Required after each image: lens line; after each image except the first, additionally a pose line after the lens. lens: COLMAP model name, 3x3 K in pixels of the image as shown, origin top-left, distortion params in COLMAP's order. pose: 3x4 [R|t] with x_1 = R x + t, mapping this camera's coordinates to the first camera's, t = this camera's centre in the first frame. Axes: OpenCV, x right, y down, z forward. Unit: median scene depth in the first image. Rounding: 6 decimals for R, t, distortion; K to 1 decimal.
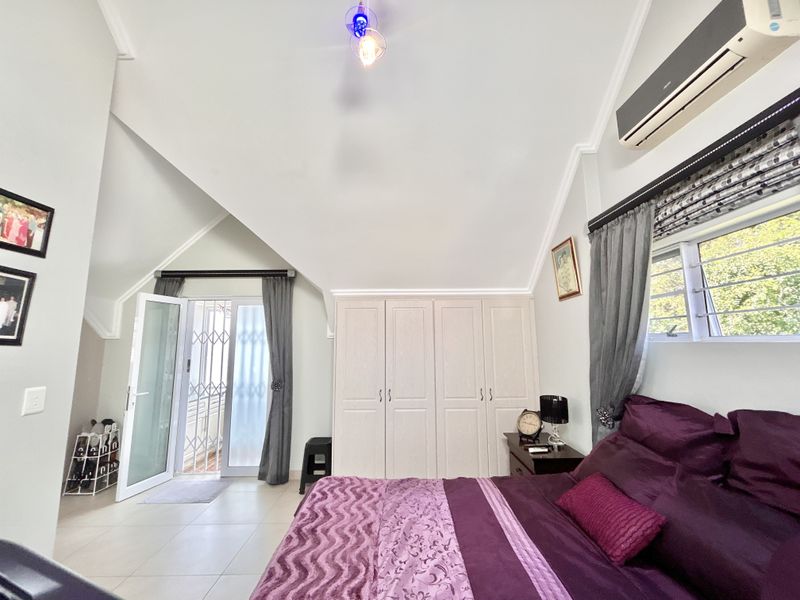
lens RADIAL K [[322.3, 0, 402.3], [0, 322.3, 299.4], [0, 0, 1]] dist [0.000816, -0.000057]
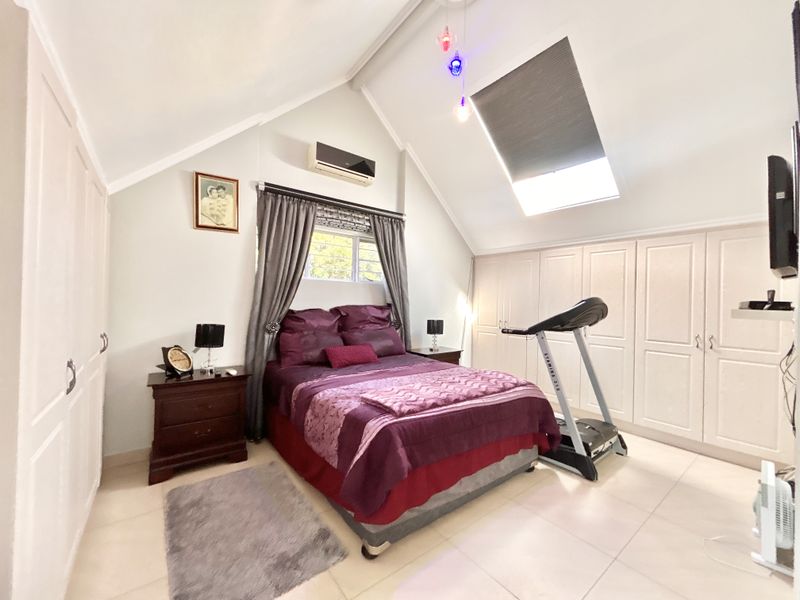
lens RADIAL K [[322.3, 0, 402.3], [0, 322.3, 299.4], [0, 0, 1]] dist [0.000816, -0.000057]
pose [[-0.613274, -0.002369, 0.789867, -0.749341], [-0.120535, 0.988564, -0.090622, 0.263984], [-0.780619, -0.150783, -0.606546, 1.254403]]
